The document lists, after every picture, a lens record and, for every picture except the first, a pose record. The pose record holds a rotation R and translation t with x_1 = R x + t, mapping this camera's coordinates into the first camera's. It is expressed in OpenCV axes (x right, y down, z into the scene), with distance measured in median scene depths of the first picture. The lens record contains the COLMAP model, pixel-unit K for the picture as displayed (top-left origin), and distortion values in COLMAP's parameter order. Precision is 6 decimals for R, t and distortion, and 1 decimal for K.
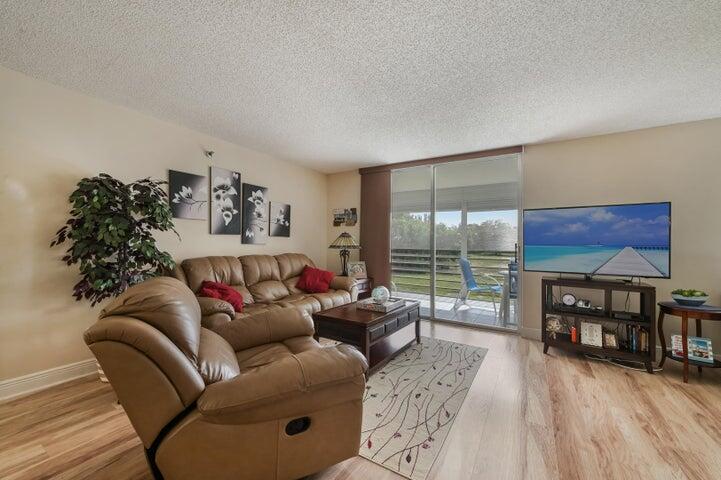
lens RADIAL K [[290.1, 0, 353.2], [0, 290.1, 238.5], [0, 0, 1]] dist [-0.003054, -0.001556]
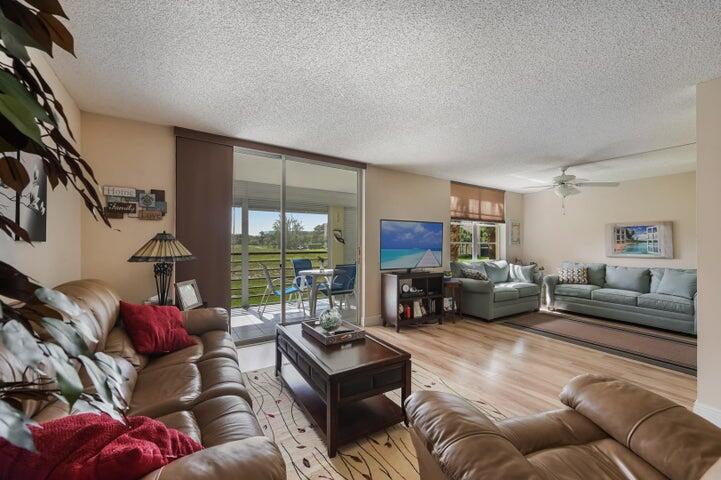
lens RADIAL K [[290.1, 0, 365.2], [0, 290.1, 236.2], [0, 0, 1]] dist [-0.003054, -0.001556]
pose [[0.397343, 0.009285, 0.917623, -0.597955], [-0.016144, 0.999865, -0.003127, -0.027692], [-0.917528, -0.013572, 0.397440, 0.633312]]
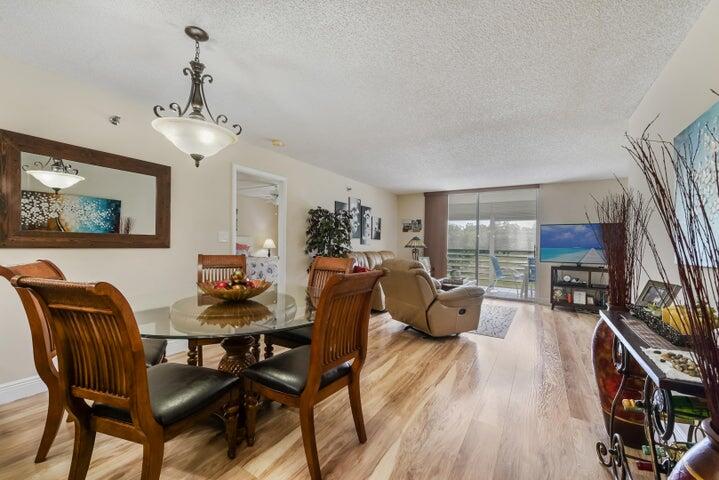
lens RADIAL K [[289.3, 0, 363.2], [0, 289.3, 242.2], [0, 0, 1]] dist [-0.003054, -0.001556]
pose [[0.999991, 0.004263, 0.000094, -0.446799], [-0.004264, 0.999942, 0.009916, -0.010687], [-0.000052, -0.009916, 0.999951, -0.685196]]
